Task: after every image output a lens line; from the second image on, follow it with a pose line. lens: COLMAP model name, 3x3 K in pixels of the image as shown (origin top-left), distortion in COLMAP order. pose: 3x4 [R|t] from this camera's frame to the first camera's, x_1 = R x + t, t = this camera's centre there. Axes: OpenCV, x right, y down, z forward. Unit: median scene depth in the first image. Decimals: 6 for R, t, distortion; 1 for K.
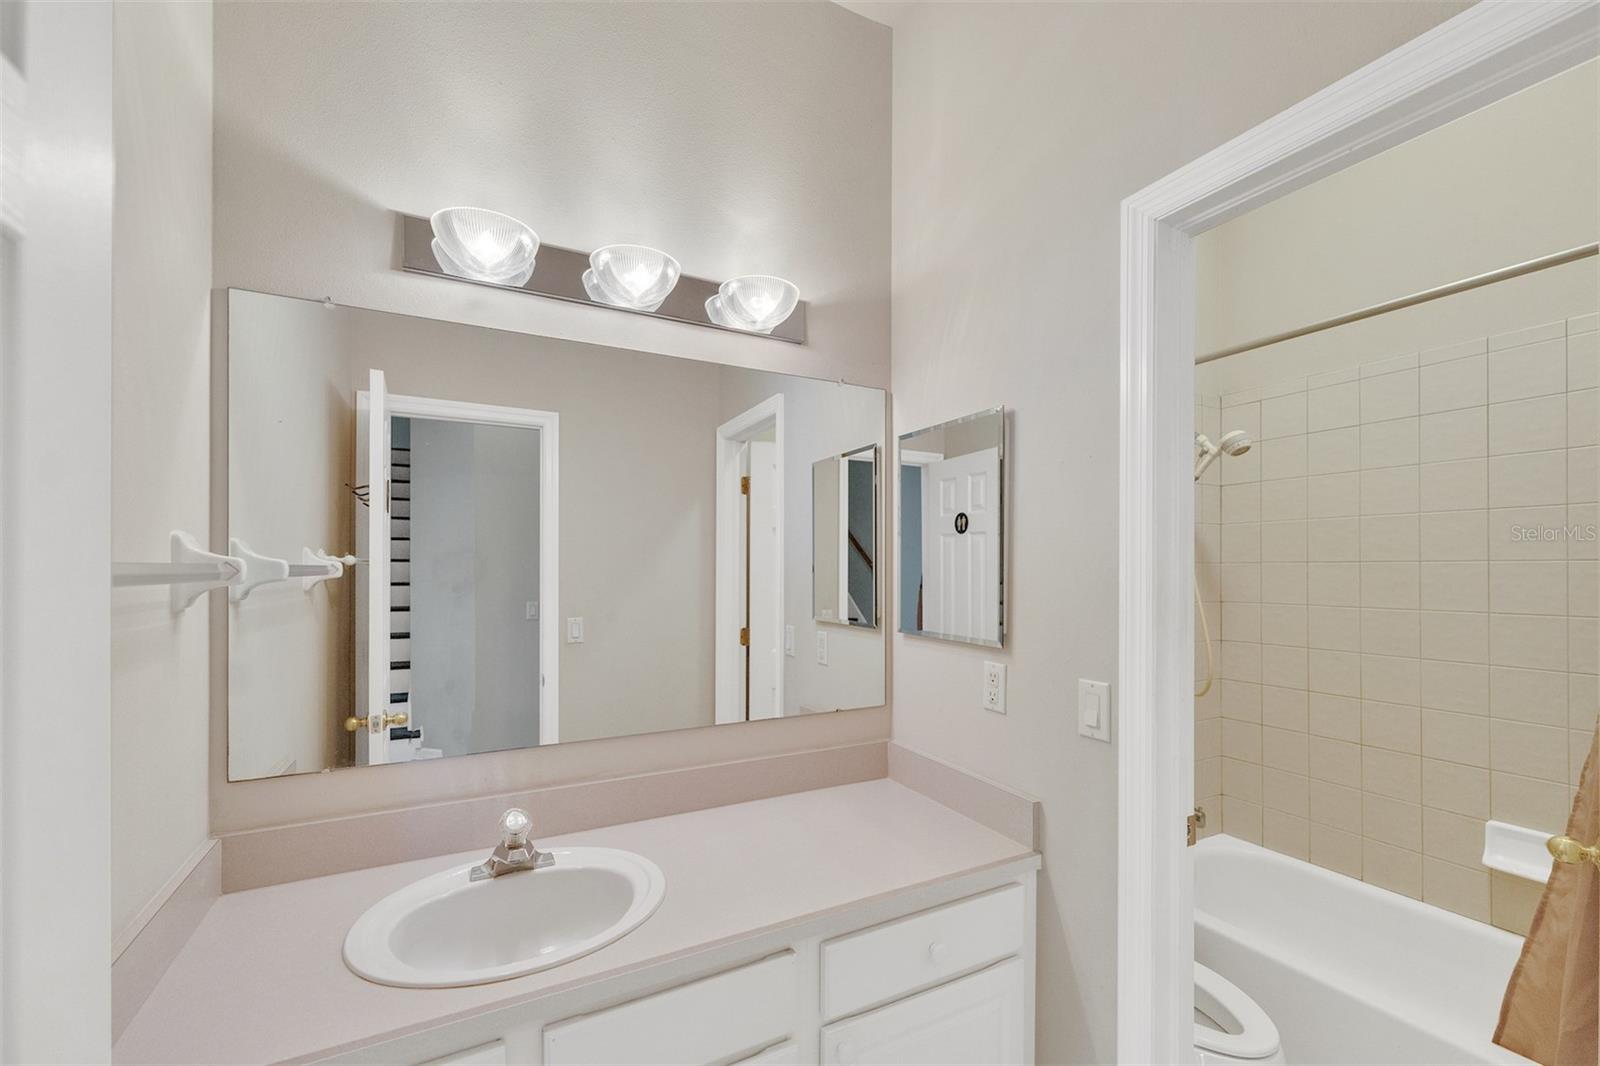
lens RADIAL K [[658.9, 0, 822.6], [0, 658.9, 582.3], [0, 0, 1]] dist [0.002800, -0.000025]
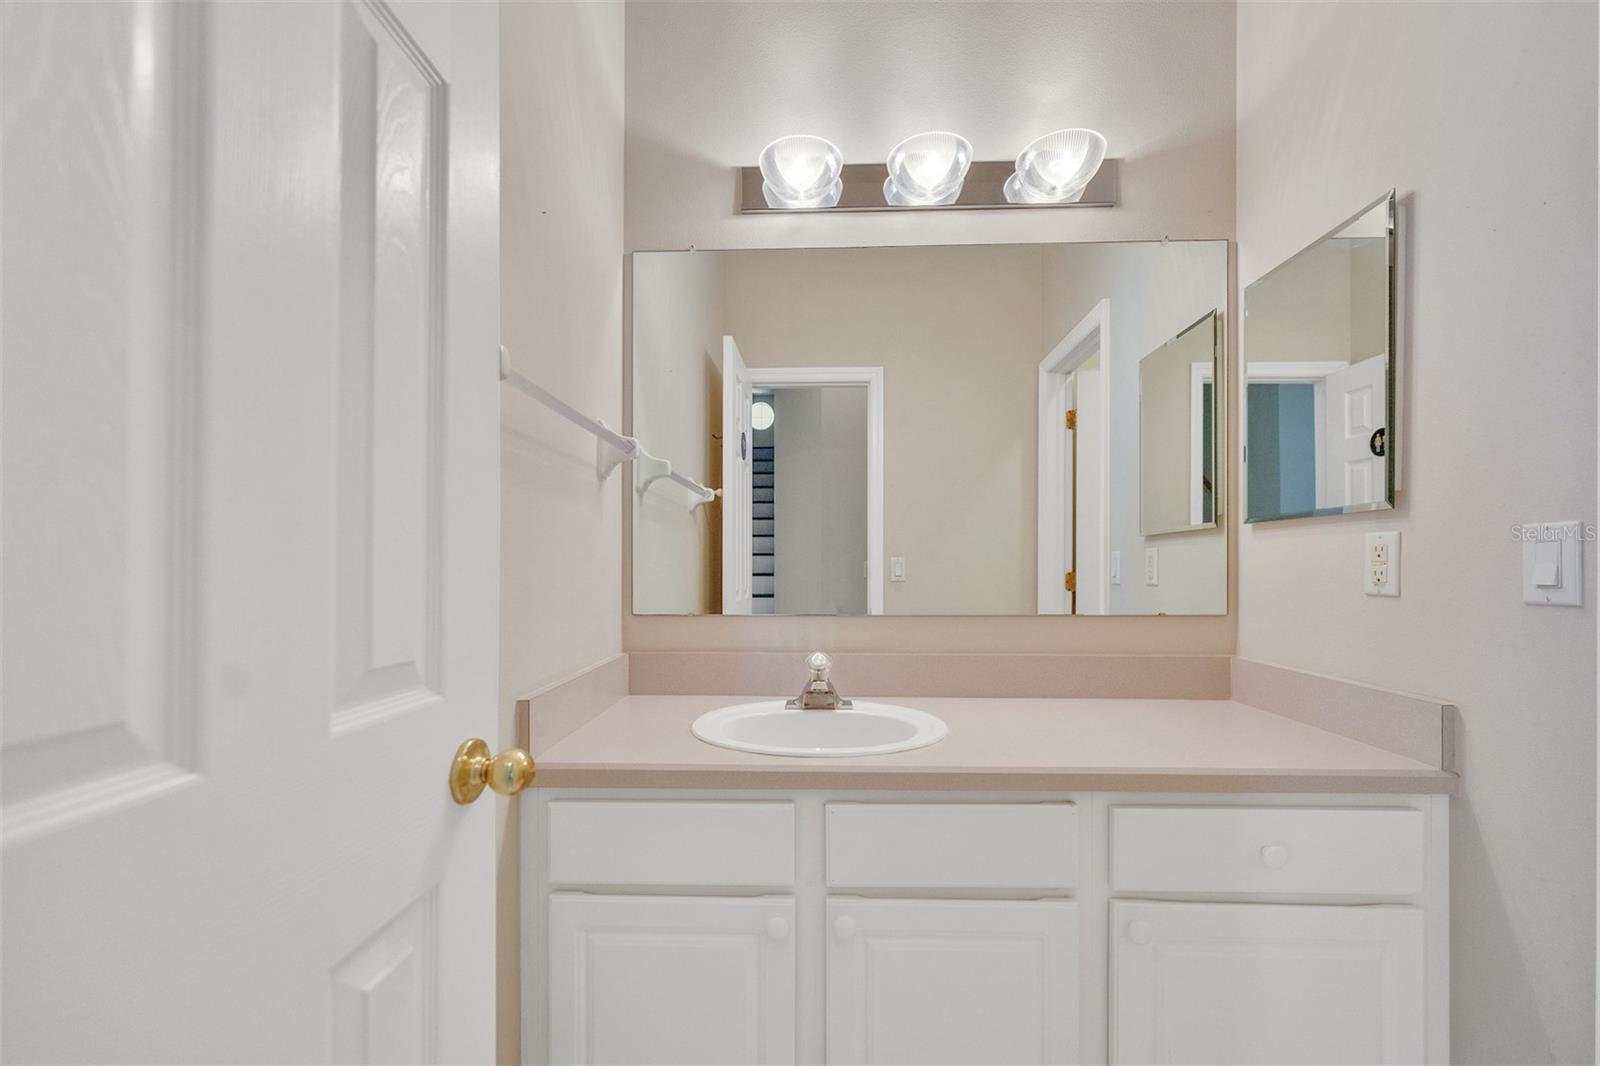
lens RADIAL K [[658.9, 0, 796.4], [0, 658.9, 547.0], [0, 0, 1]] dist [0.002800, -0.000025]
pose [[0.864572, -0.003096, -0.502500, 0.054208], [0.001671, 0.999993, -0.003287, 0.128911], [0.502506, 0.002002, 0.864571, -0.001081]]
